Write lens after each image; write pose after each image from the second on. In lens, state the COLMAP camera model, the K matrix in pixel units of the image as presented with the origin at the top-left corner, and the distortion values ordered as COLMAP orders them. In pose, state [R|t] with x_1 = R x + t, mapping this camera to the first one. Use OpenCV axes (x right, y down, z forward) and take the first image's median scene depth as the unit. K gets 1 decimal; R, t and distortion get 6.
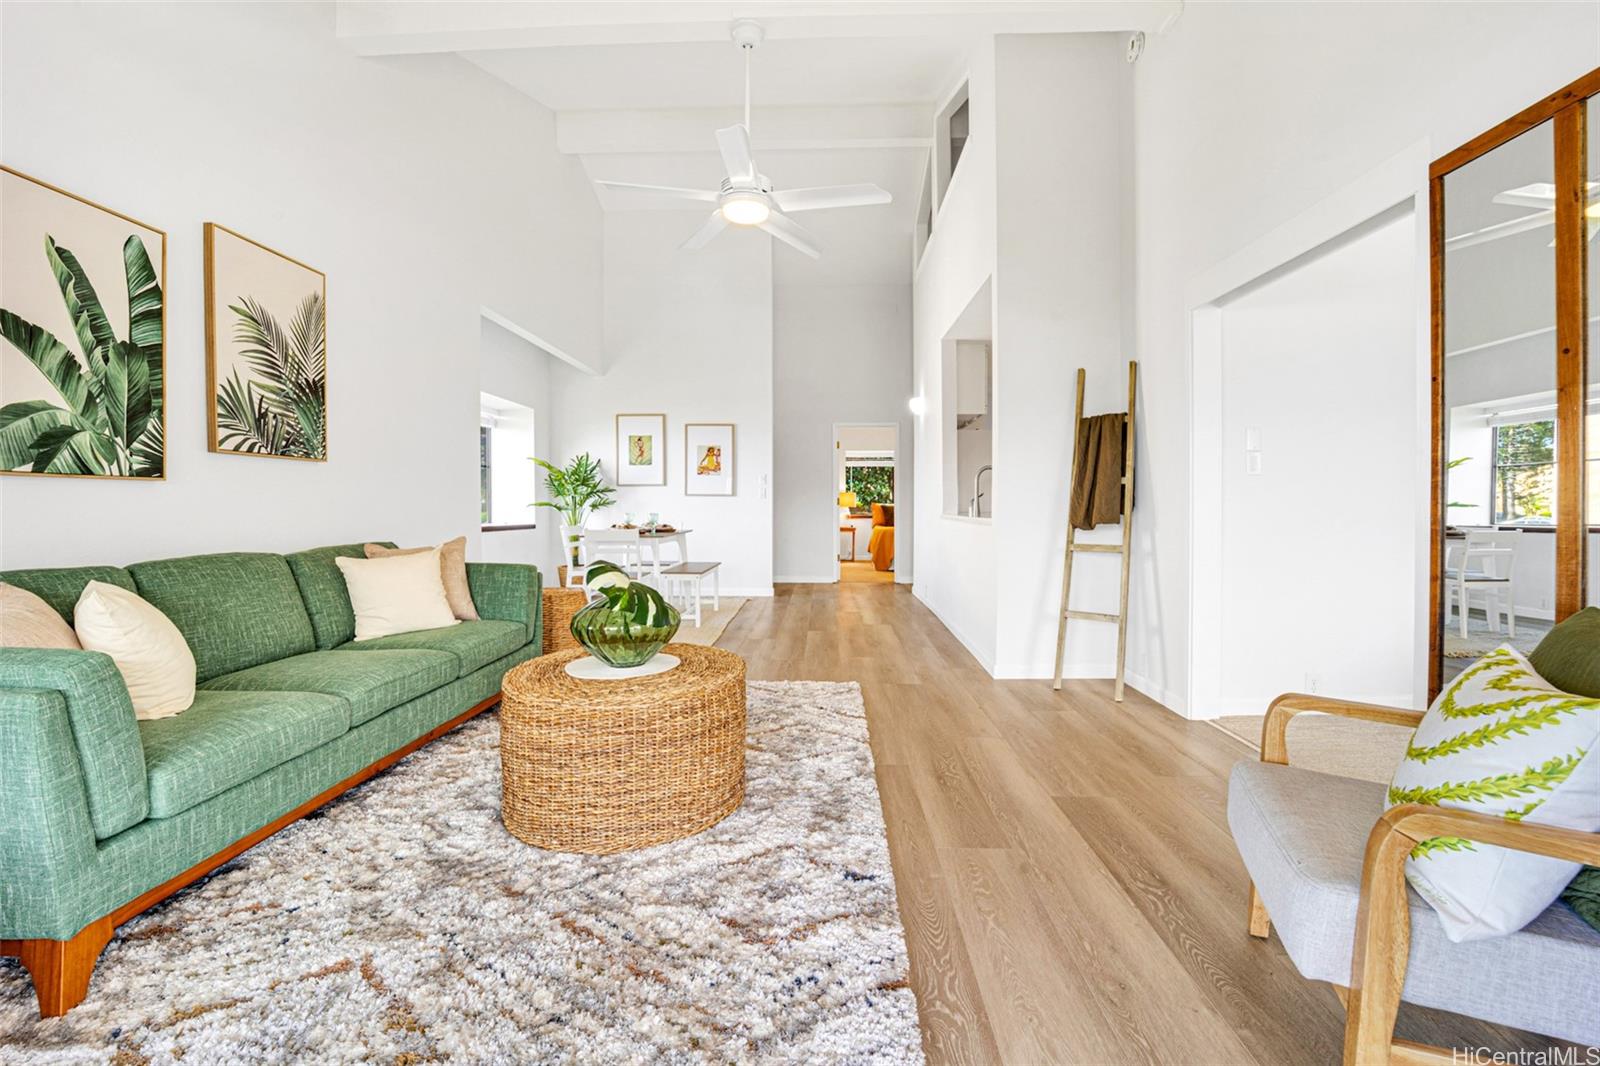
lens RADIAL K [[660.5, 0, 810.8], [0, 660.5, 510.9], [0, 0, 1]] dist [-0.026194, 0.003873]
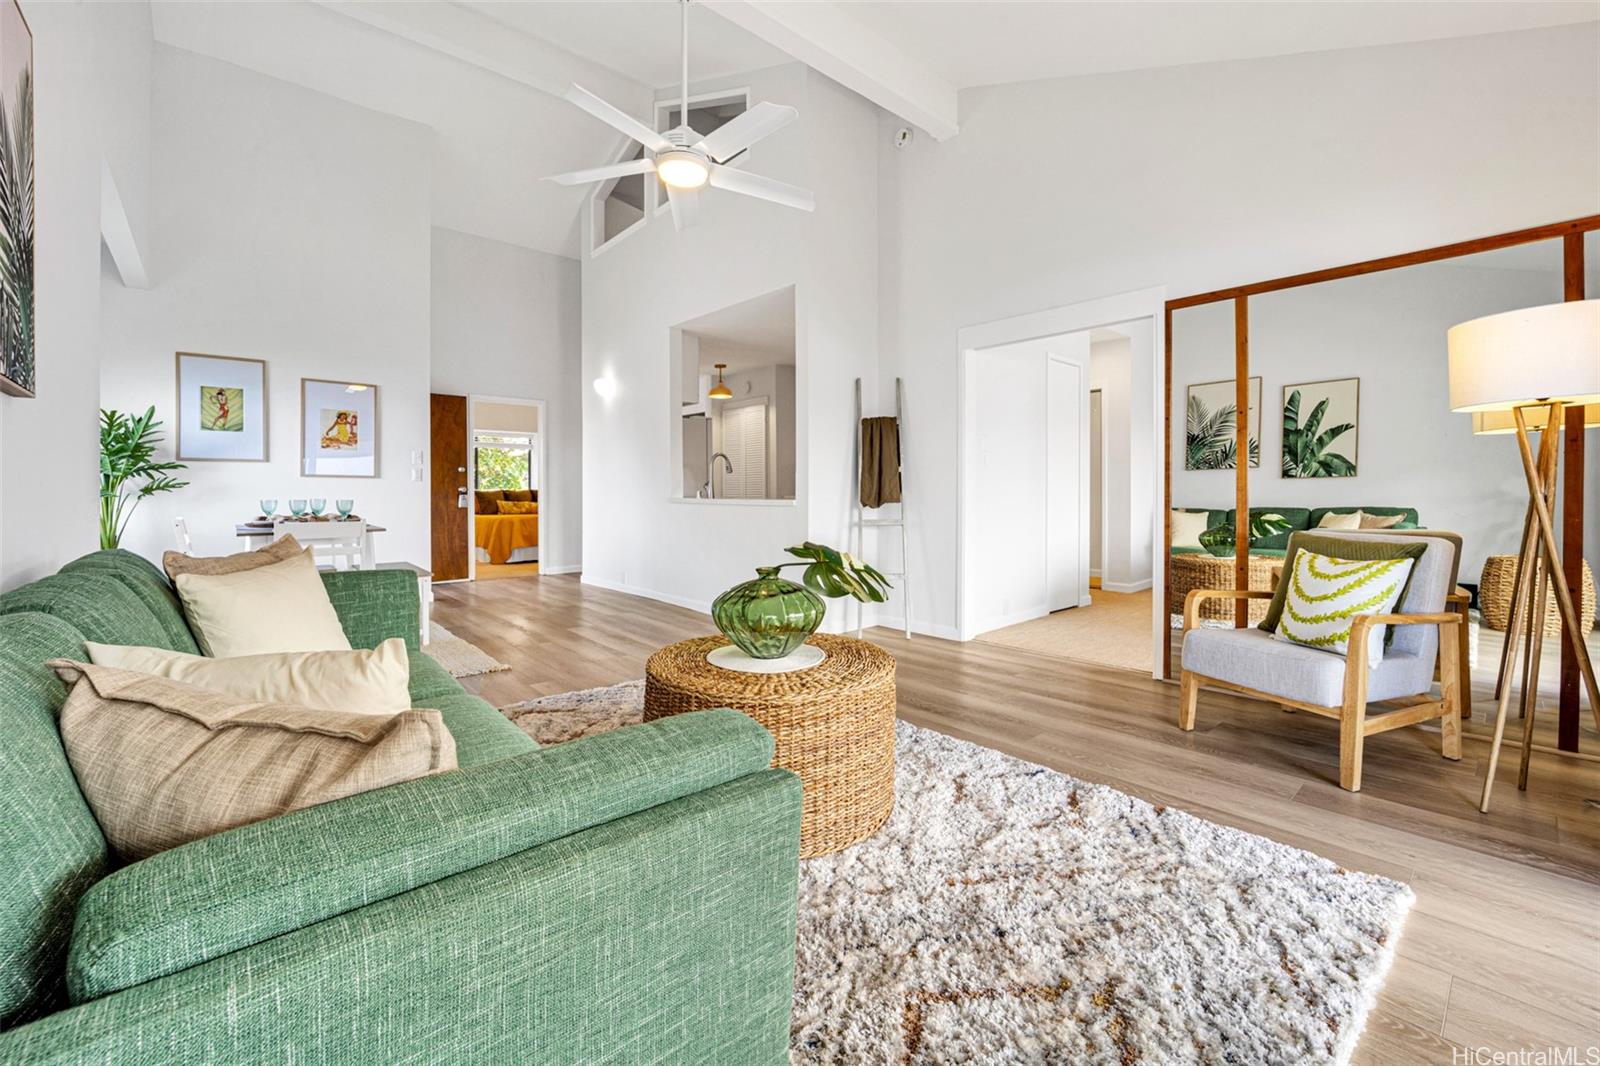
lens RADIAL K [[660.5, 0, 823.0], [0, 660.5, 493.9], [0, 0, 1]] dist [-0.026194, 0.003873]
pose [[0.723726, -0.002796, 0.690082, -0.840383], [0.006708, 0.999973, -0.002983, 0.007954], [-0.690055, 0.006788, 0.723725, 0.264178]]
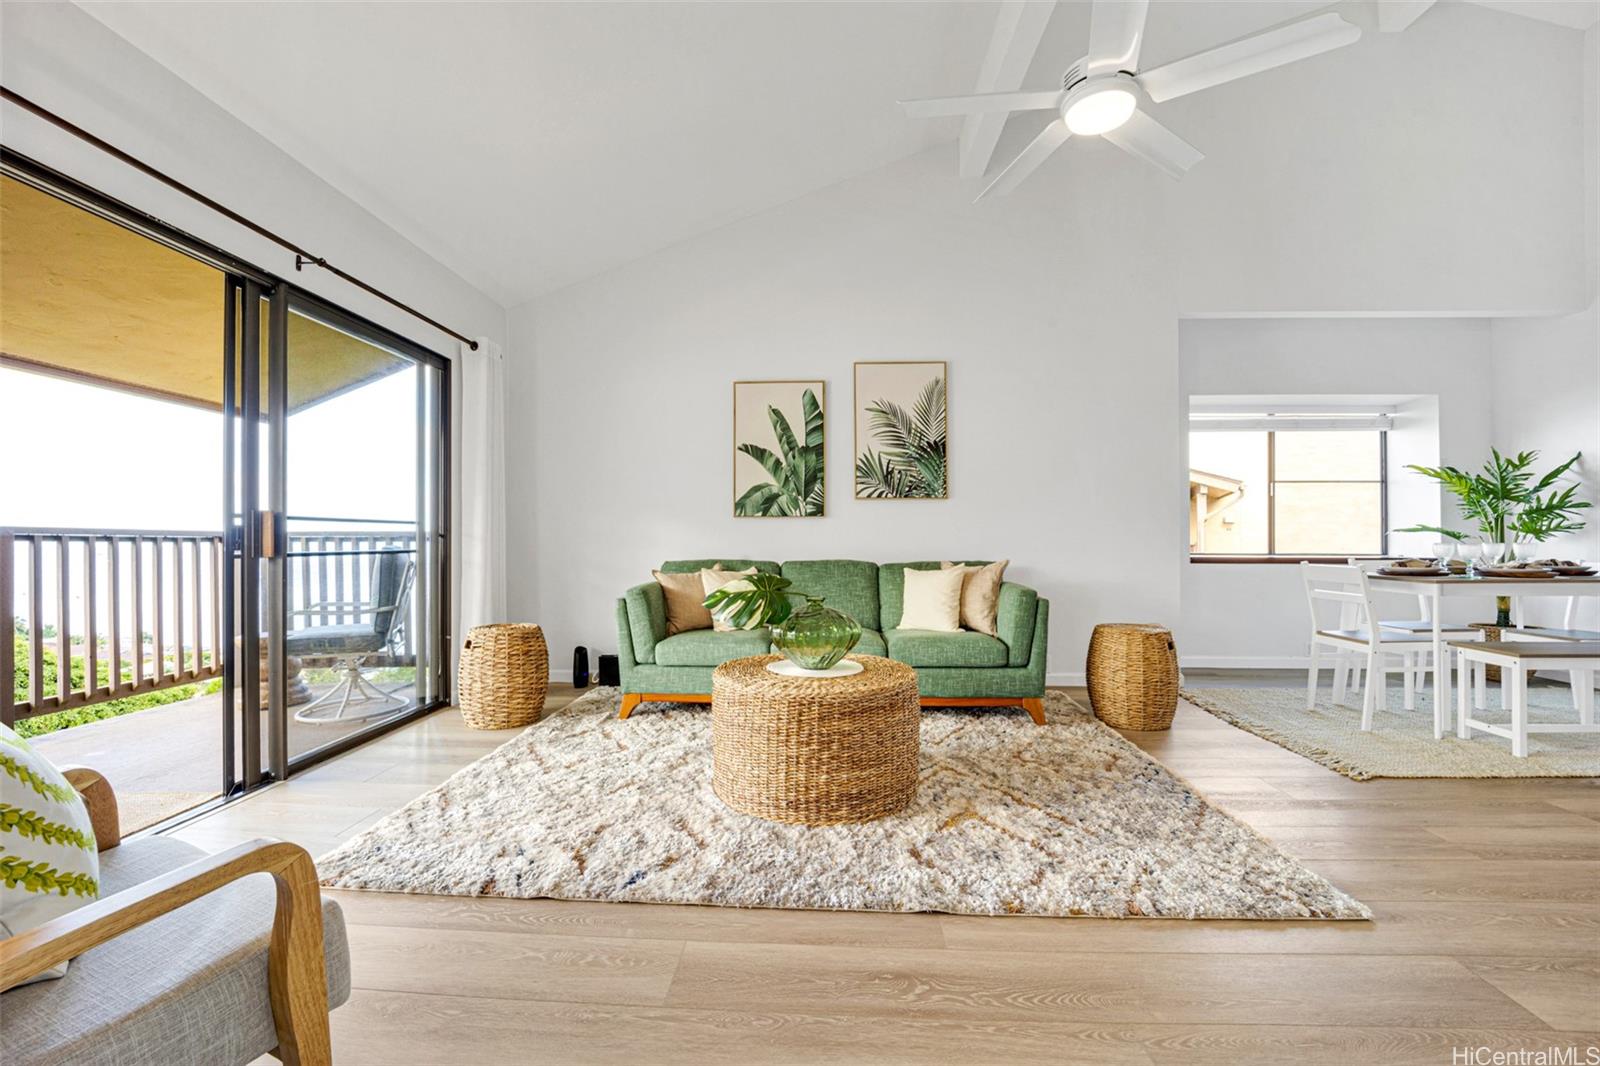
lens RADIAL K [[660.5, 0, 797.5], [0, 660.5, 533.5], [0, 0, 1]] dist [-0.026194, 0.003873]
pose [[-0.026125, -0.000450, -0.999659, 0.862332], [-0.007943, 0.999968, -0.000243, -0.001041], [0.999627, 0.007933, -0.026127, 0.985590]]
